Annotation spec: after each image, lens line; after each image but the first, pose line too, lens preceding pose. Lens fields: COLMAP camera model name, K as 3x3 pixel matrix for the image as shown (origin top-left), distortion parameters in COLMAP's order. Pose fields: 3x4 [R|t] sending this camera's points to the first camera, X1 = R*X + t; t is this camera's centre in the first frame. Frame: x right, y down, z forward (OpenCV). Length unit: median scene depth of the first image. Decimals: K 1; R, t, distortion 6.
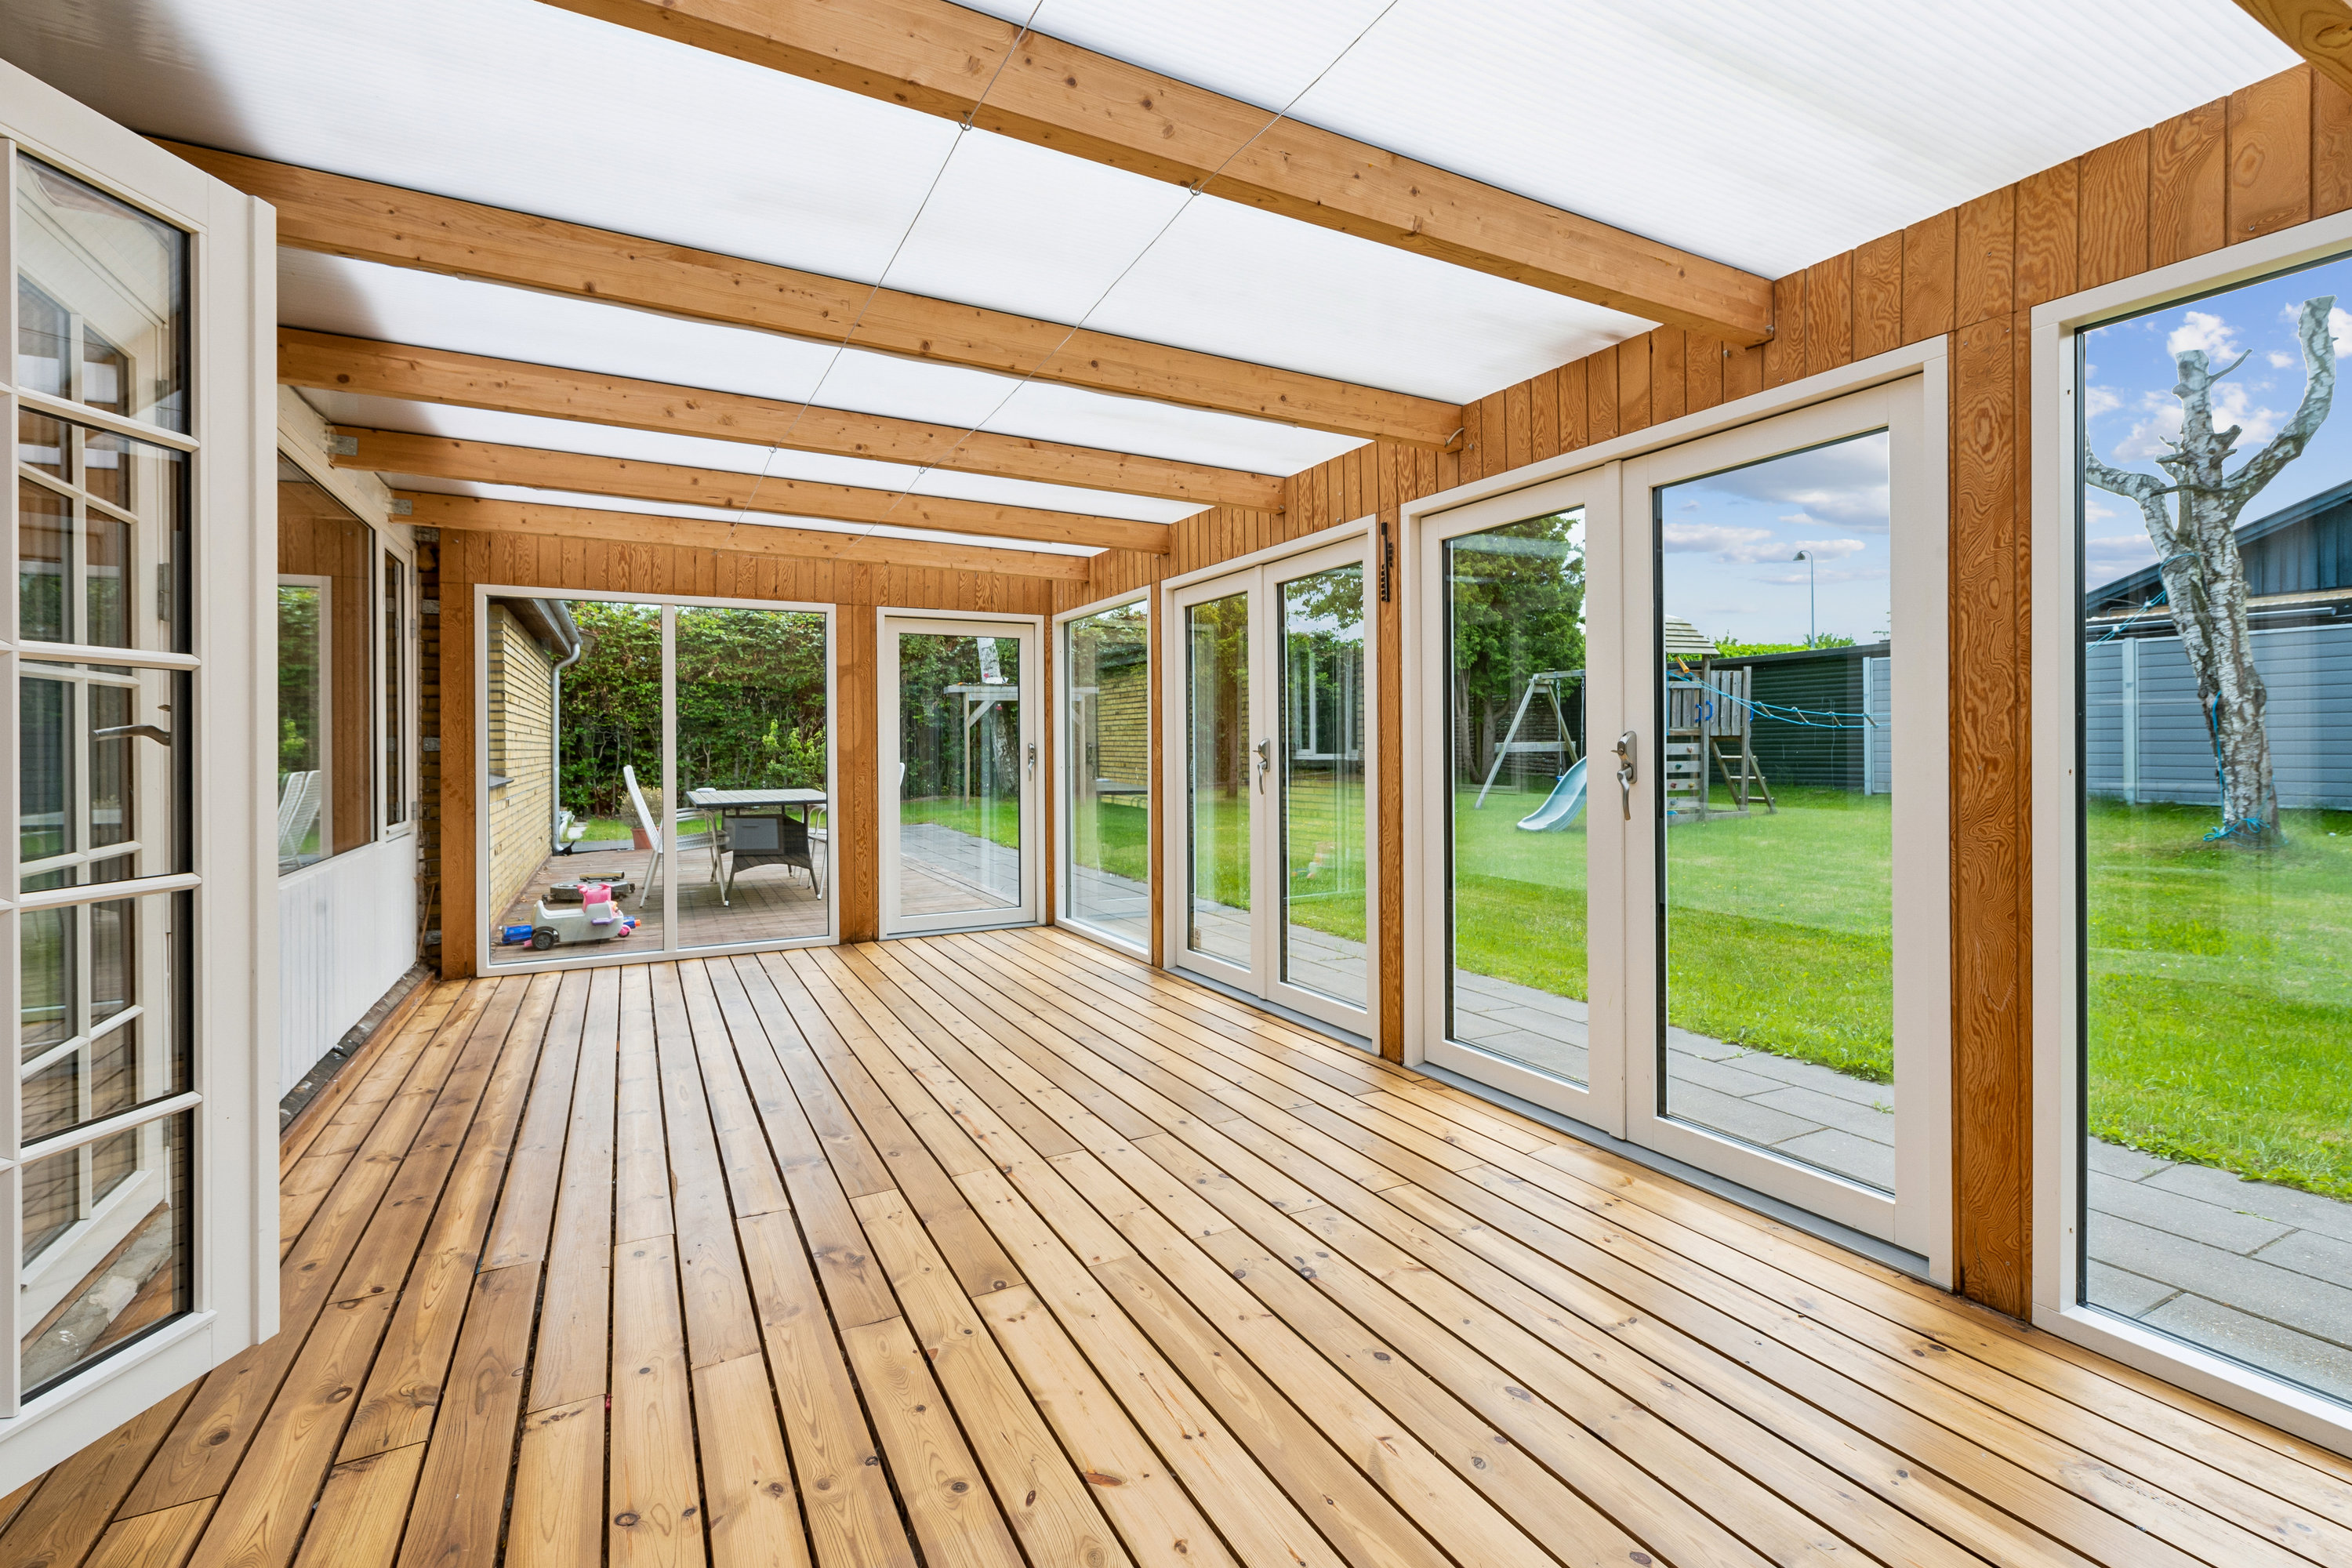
lens RADIAL K [[1057.3, 0, 1187.6], [0, 1057.3, 778.4], [0, 0, 1]] dist [0.004168, -0.000838]
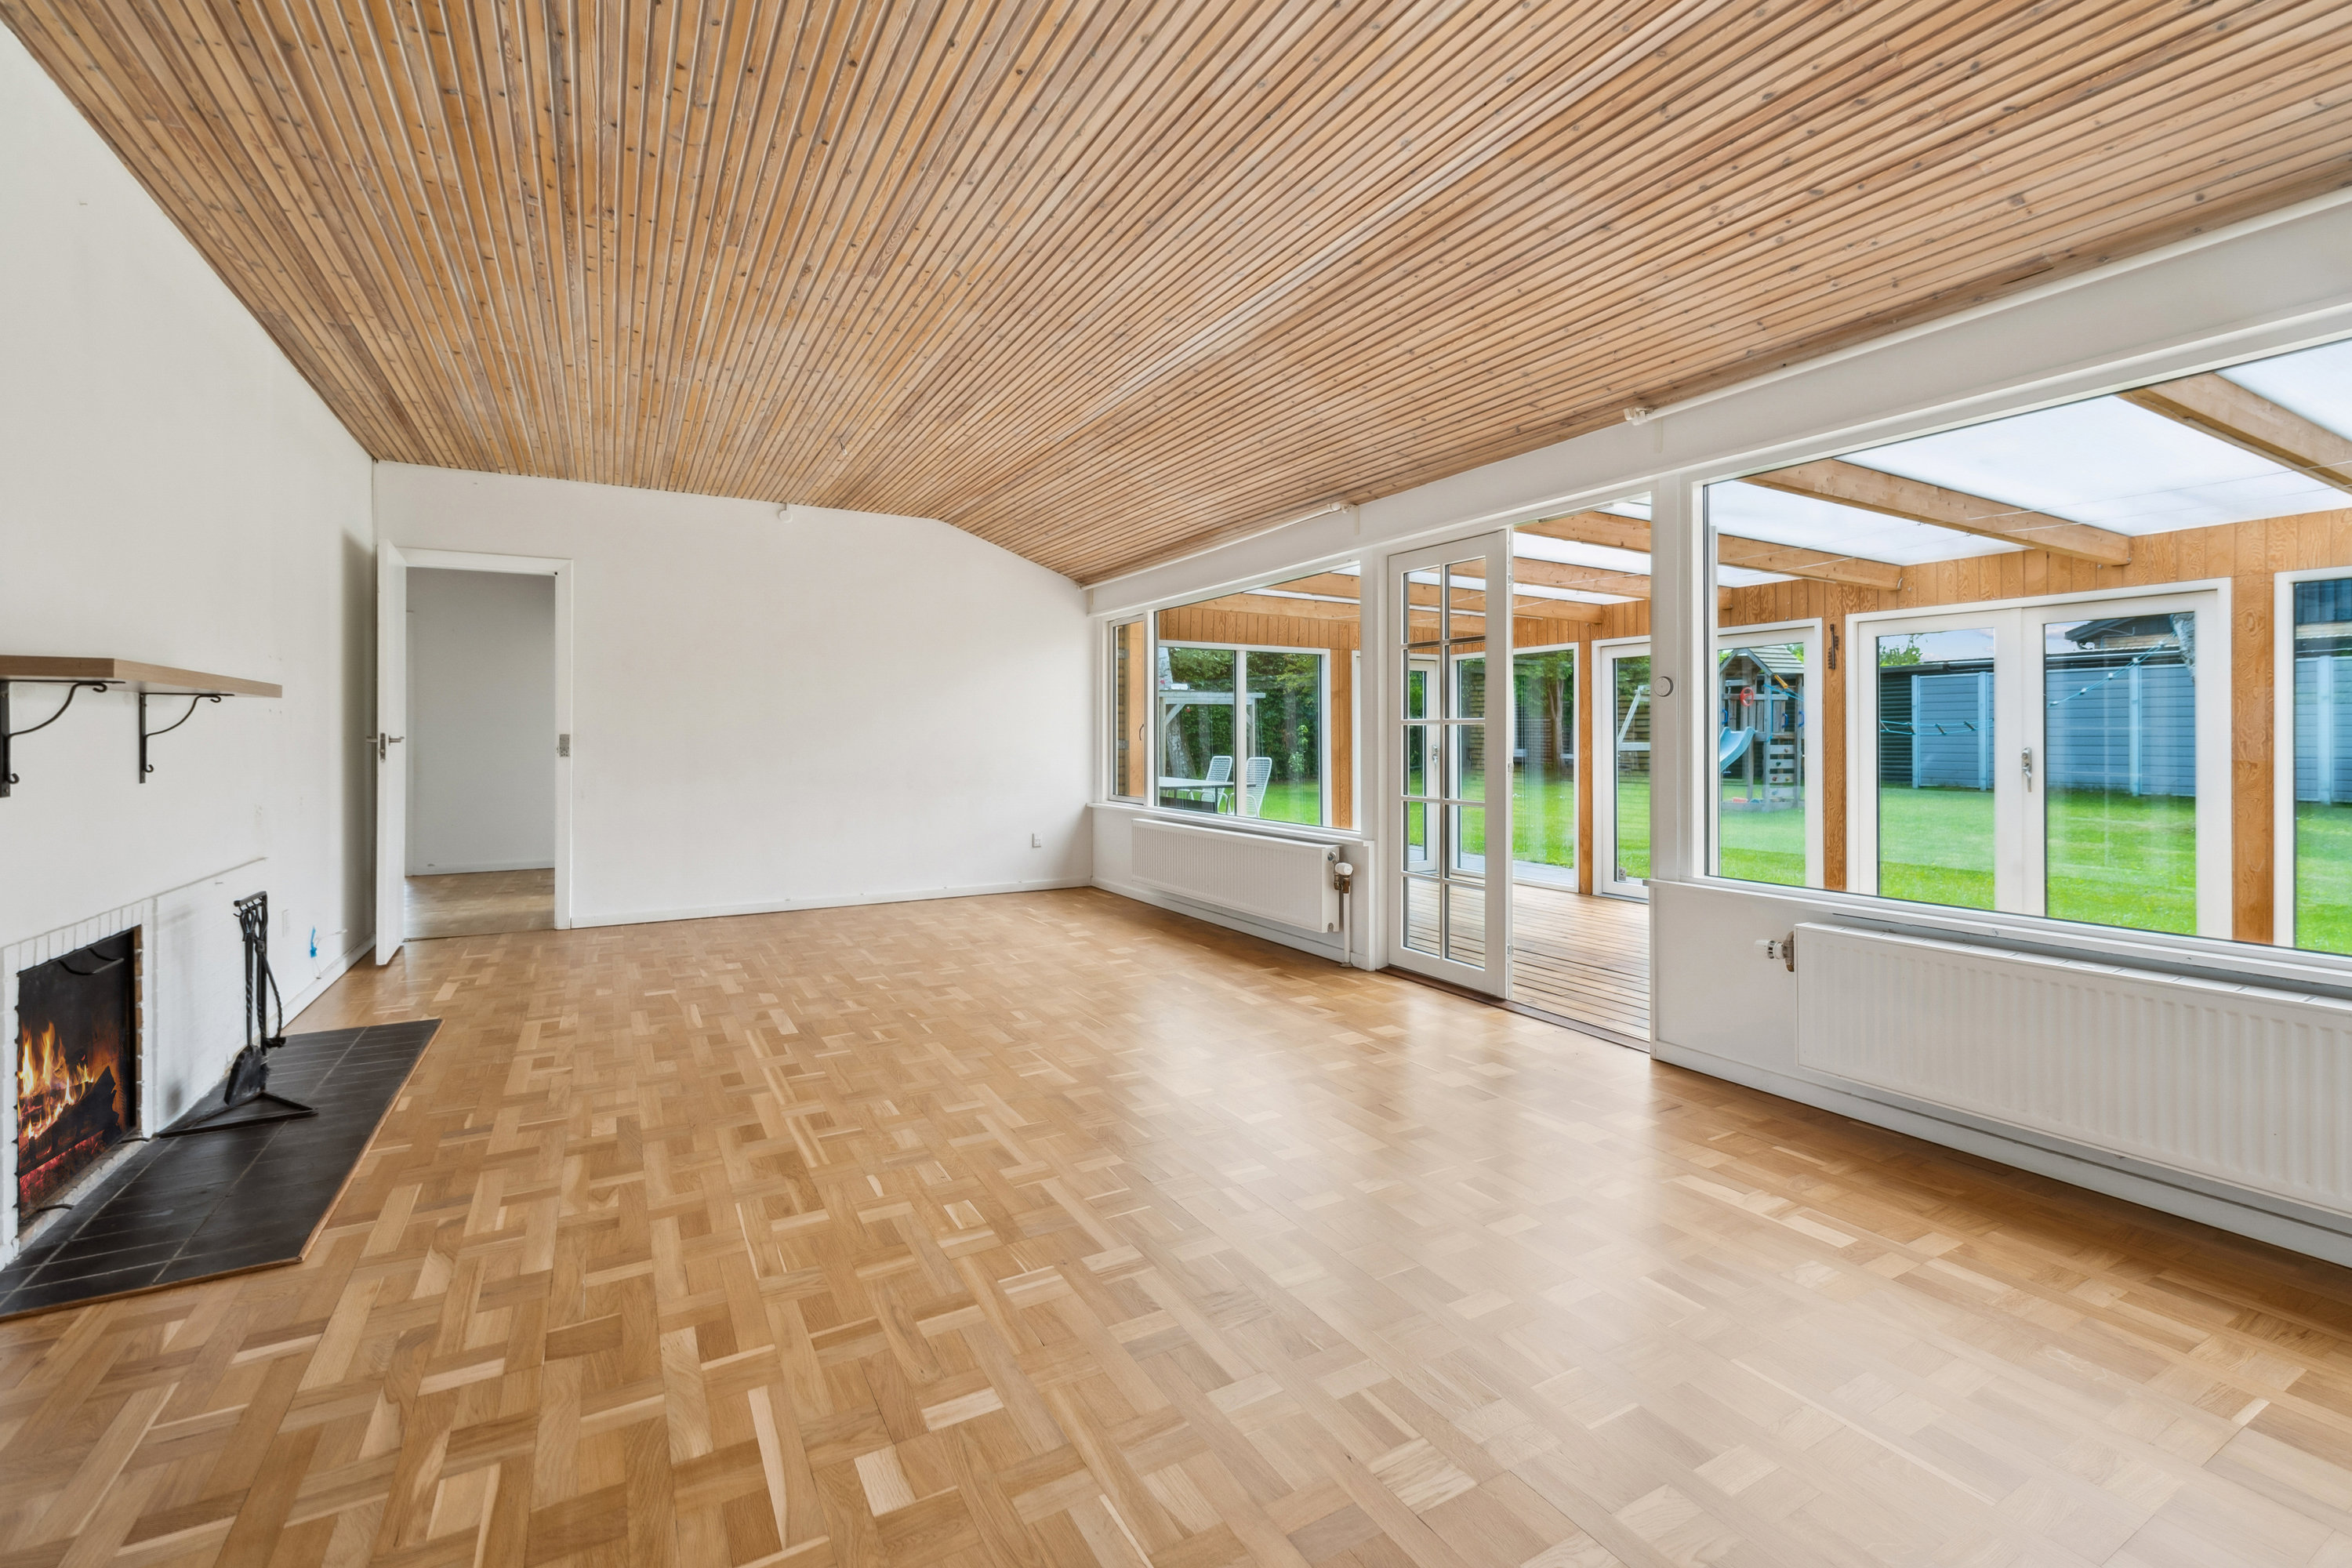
lens RADIAL K [[1057.3, 0, 1166.1], [0, 1057.3, 769.3], [0, 0, 1]] dist [0.004168, -0.000838]
pose [[0.999241, 0.004960, 0.038629, -0.982764], [-0.004863, 0.999985, -0.002595, 0.007591], [-0.038642, 0.002405, 0.999250, -0.706784]]
